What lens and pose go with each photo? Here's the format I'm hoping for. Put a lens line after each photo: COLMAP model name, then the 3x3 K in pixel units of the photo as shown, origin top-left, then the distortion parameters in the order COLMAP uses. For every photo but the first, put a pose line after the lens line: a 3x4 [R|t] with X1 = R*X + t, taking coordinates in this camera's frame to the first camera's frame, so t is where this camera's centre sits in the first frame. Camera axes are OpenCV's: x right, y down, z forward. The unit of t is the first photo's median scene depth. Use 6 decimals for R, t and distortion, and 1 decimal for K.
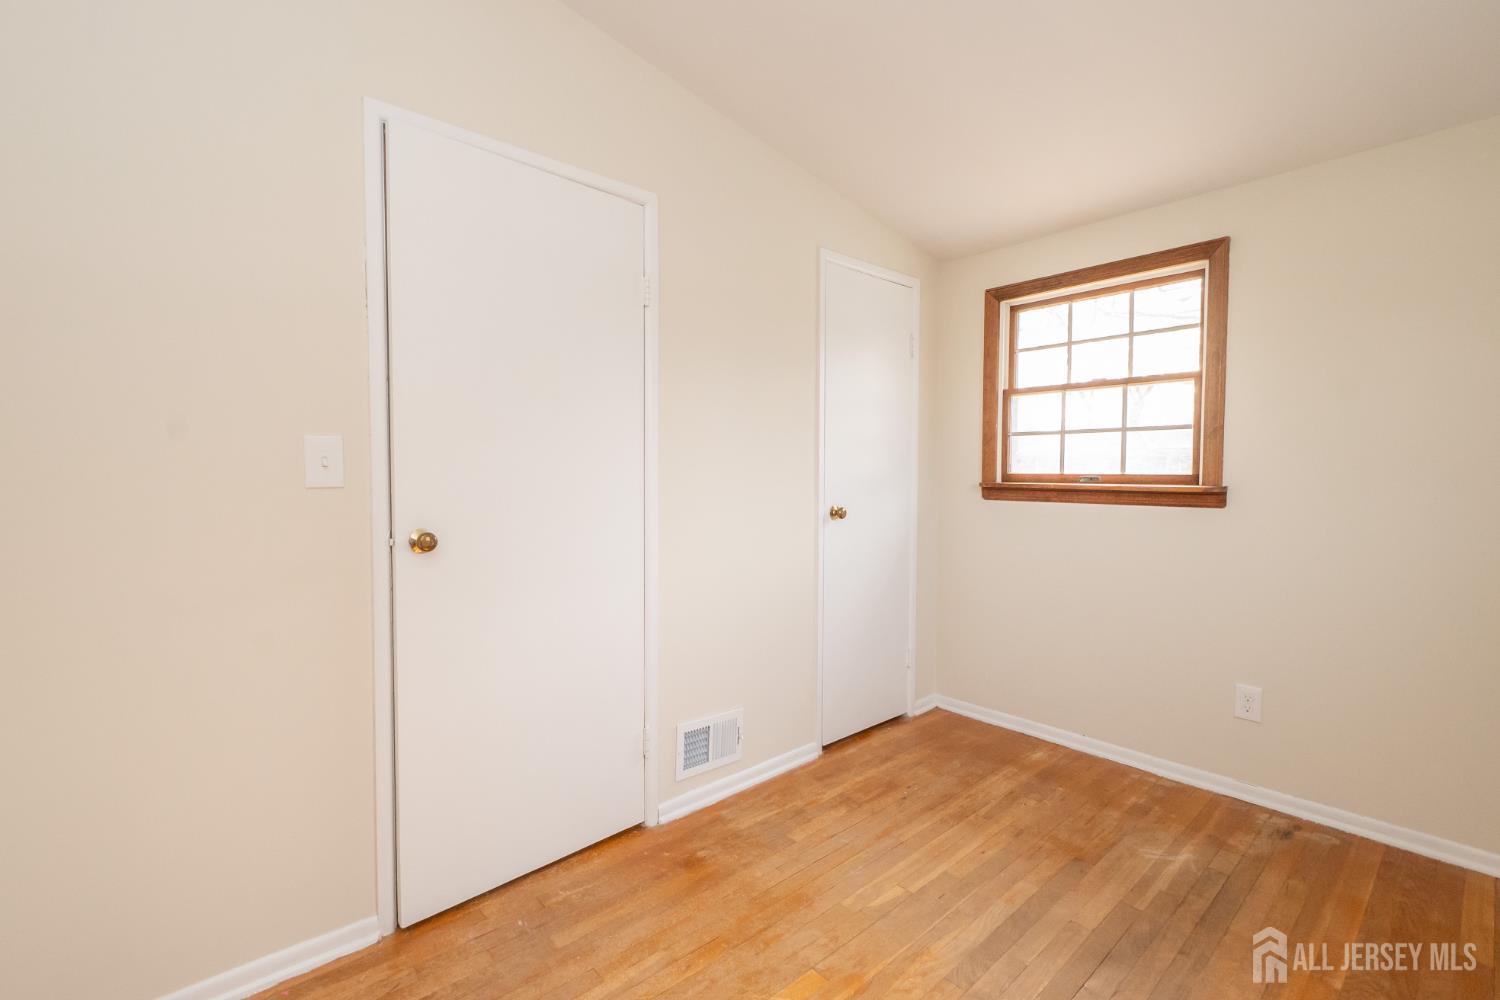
lens RADIAL K [[659.2, 0, 744.0], [0, 659.2, 497.9], [0, 0, 1]] dist [0.011586, -0.010315]
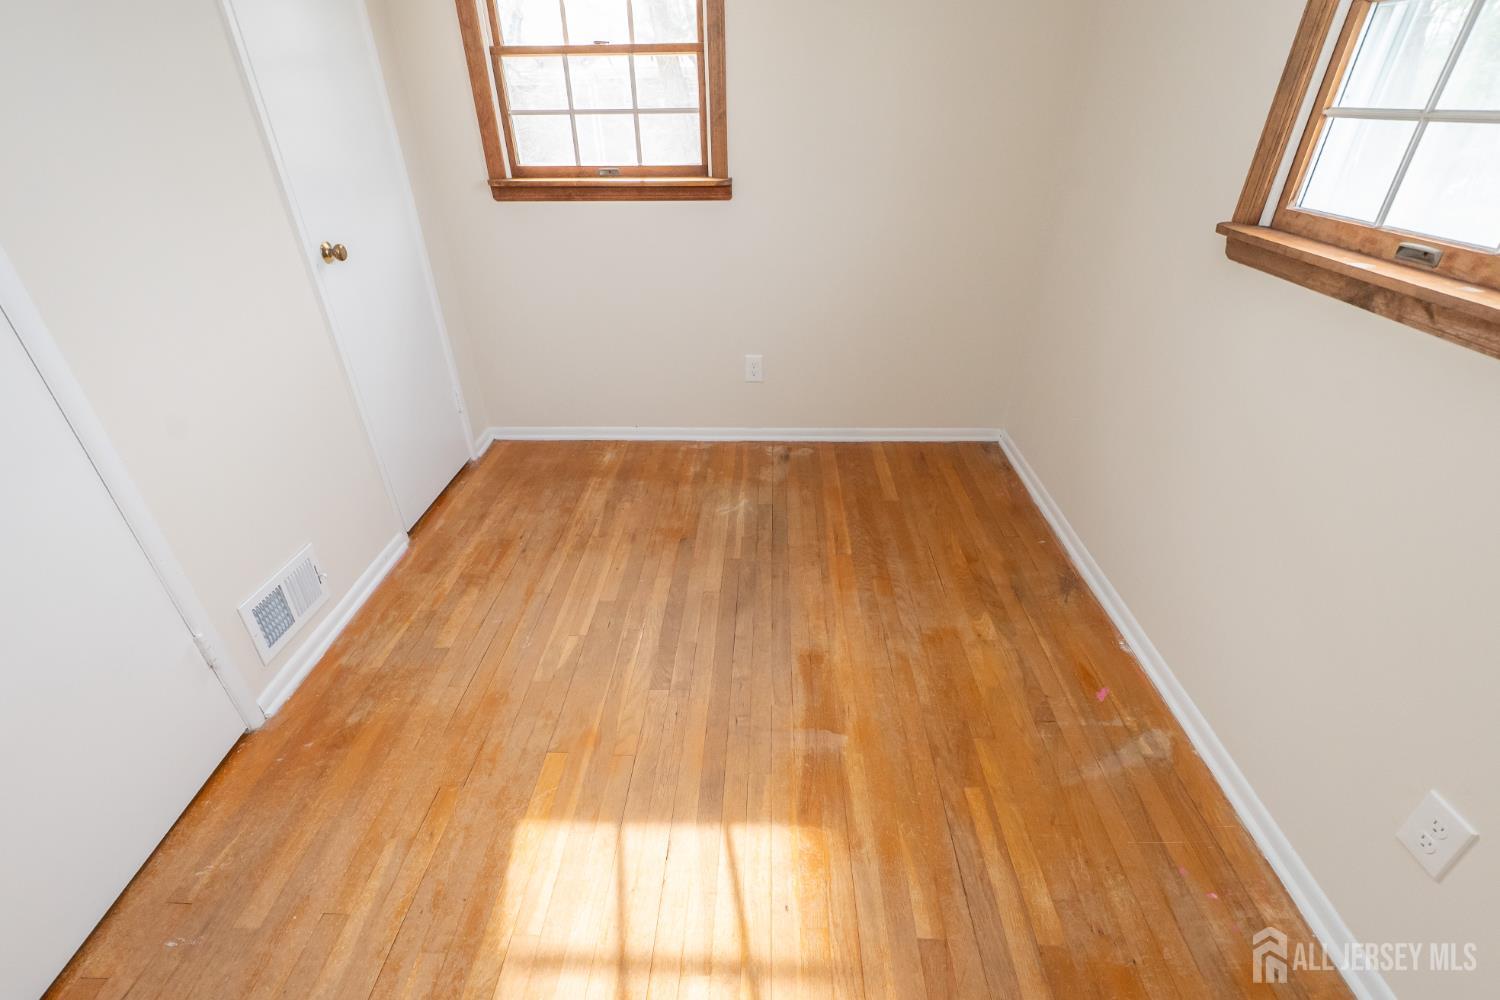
lens RADIAL K [[659.2, 0, 744.0], [0, 659.2, 497.9], [0, 0, 1]] dist [0.011586, -0.010315]
pose [[0.686354, -0.386595, 0.616005, -0.114148], [0.042288, 0.866794, 0.496869, -0.098424], [-0.726037, -0.314979, 0.611276, 0.169087]]
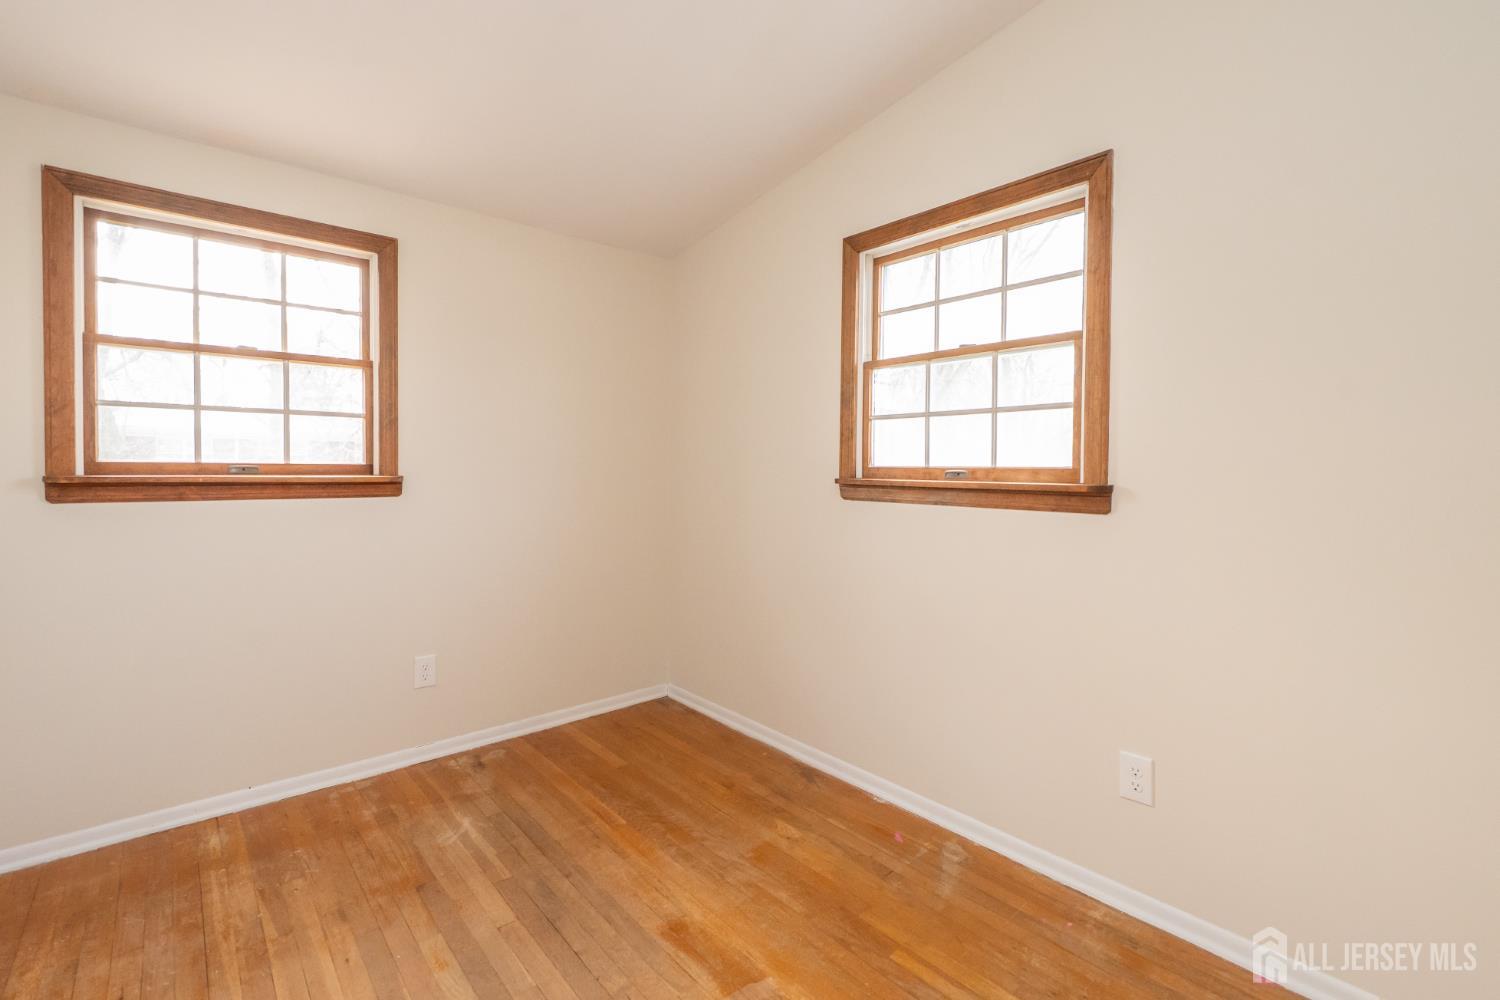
lens RADIAL K [[663.4, 0, 743.6], [0, 663.4, 480.1], [0, 0, 1]] dist [0.010698, -0.010616]
pose [[0.004247, -0.022567, 0.999736, -0.332163], [0.030926, 0.999270, 0.022425, -0.016985], [-0.999513, 0.030823, 0.004942, 0.446943]]
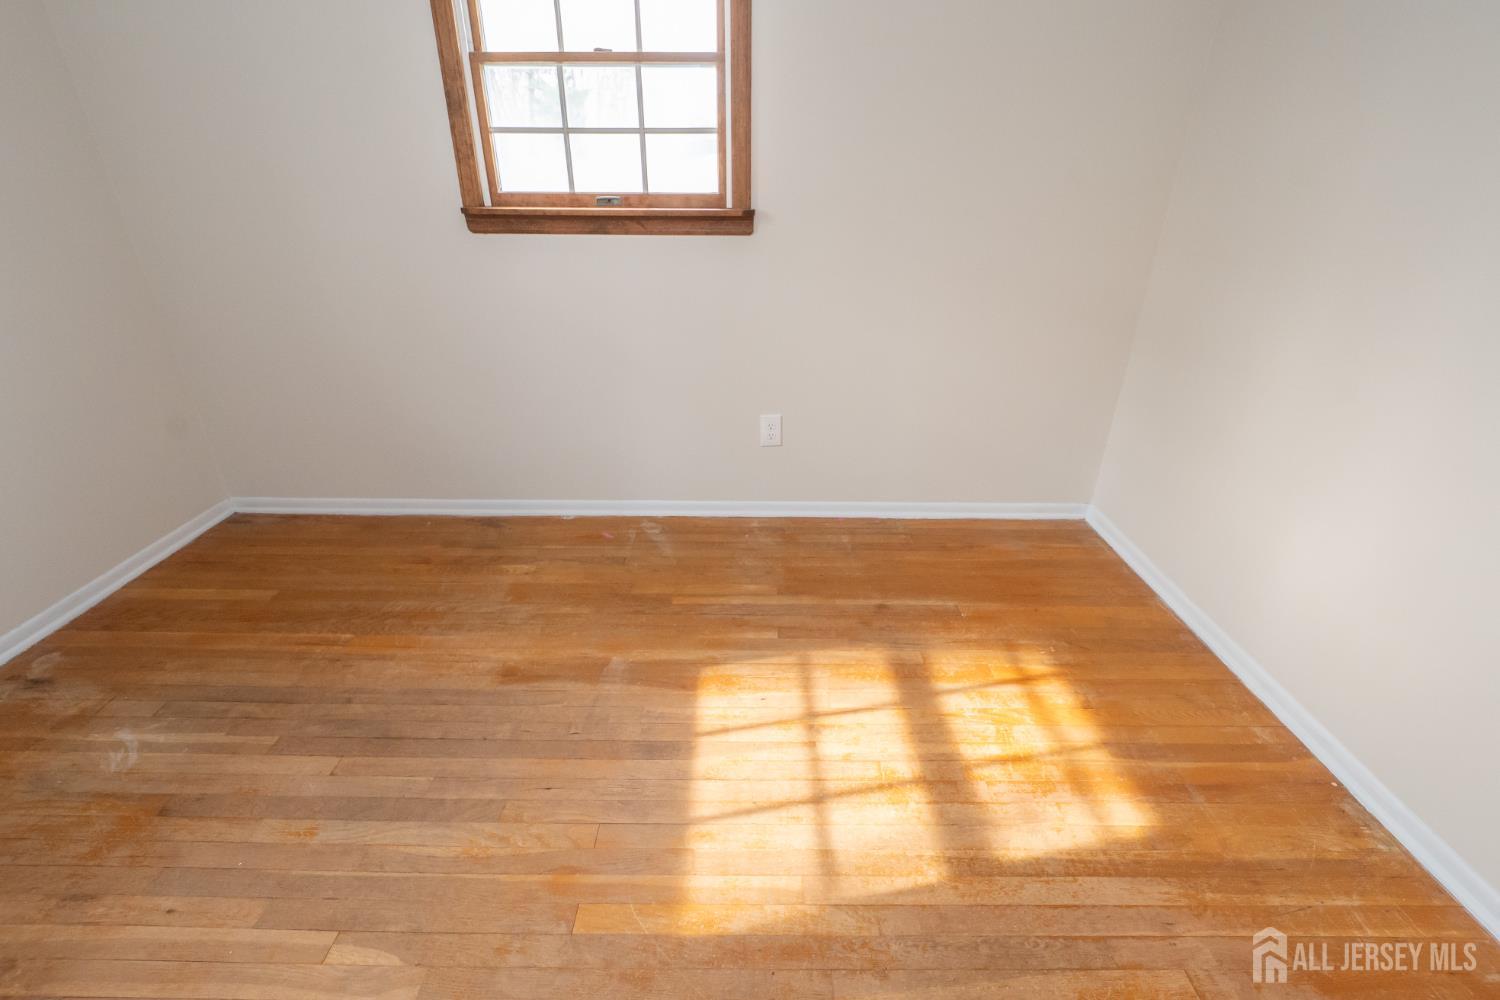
lens RADIAL K [[659.2, 0, 744.0], [0, 659.2, 497.9], [0, 0, 1]] dist [0.011586, -0.010315]
pose [[-0.748301, -0.290849, 0.596199, -0.229110], [0.020893, 0.887977, 0.459413, -0.046186], [-0.663031, 0.356235, -0.658397, 0.783066]]
